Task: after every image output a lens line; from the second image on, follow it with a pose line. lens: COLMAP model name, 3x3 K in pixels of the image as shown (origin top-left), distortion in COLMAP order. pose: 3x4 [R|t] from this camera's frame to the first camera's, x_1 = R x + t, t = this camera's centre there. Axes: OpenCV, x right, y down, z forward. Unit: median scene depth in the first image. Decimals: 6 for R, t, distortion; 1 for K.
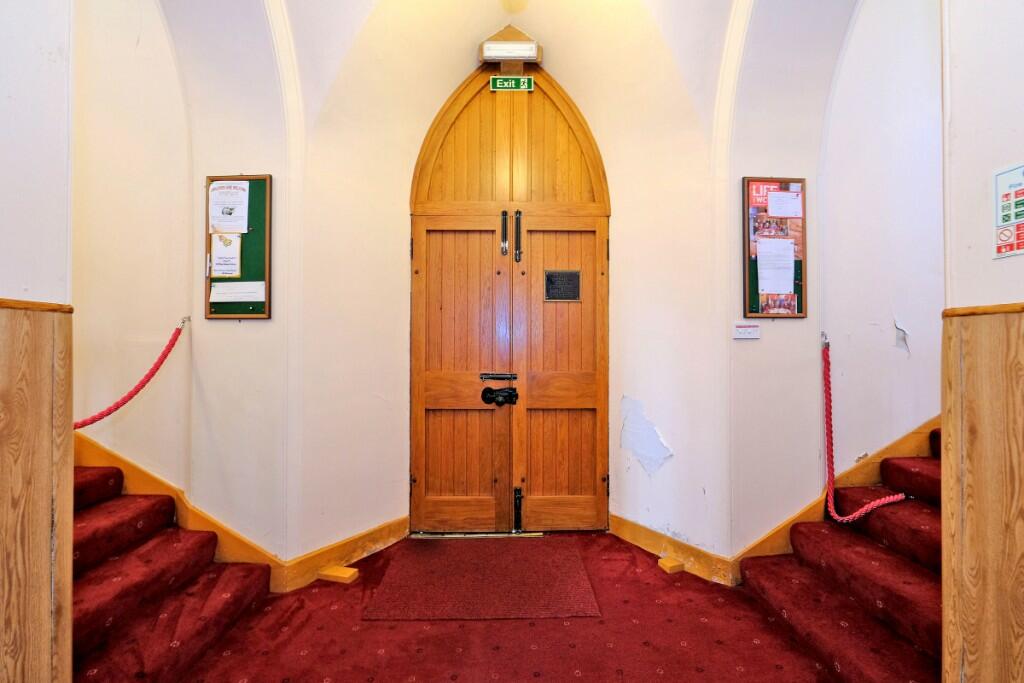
lens RADIAL K [[445.2, 0, 510.9], [0, 445.2, 342.3], [0, 0, 1]] dist [-0.003727, -0.001456]
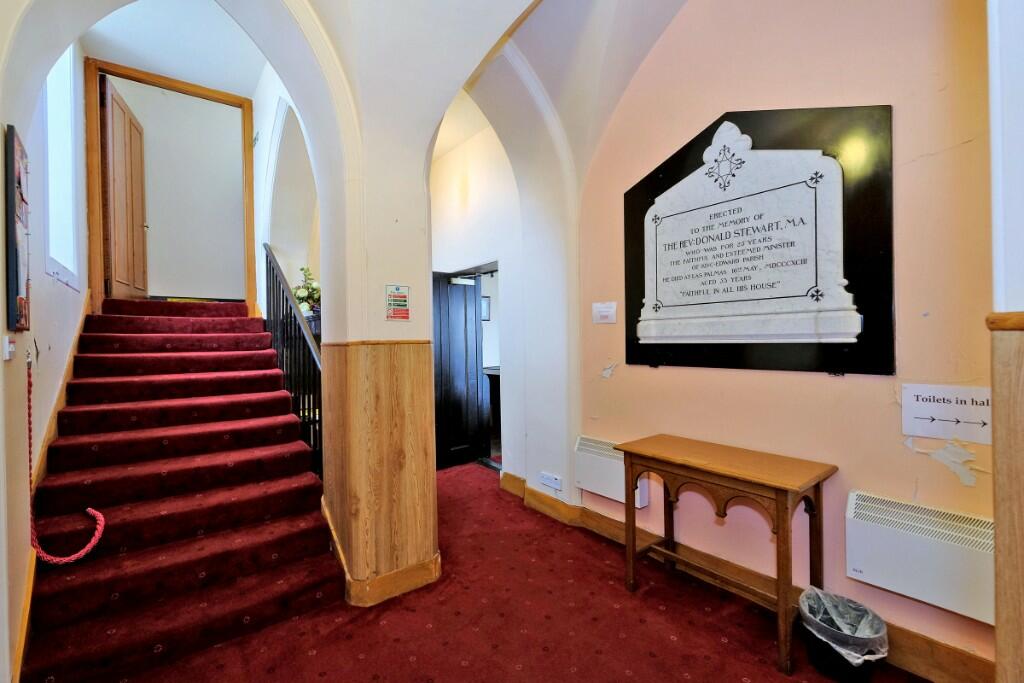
lens RADIAL K [[445.2, 0, 511.4], [0, 445.2, 343.2], [0, 0, 1]] dist [-0.003727, -0.001456]
pose [[-0.594982, 0.010669, 0.803668, -1.123210], [0.013692, 0.999901, -0.003138, -0.050608], [-0.803622, 0.009137, -0.595069, 1.770814]]
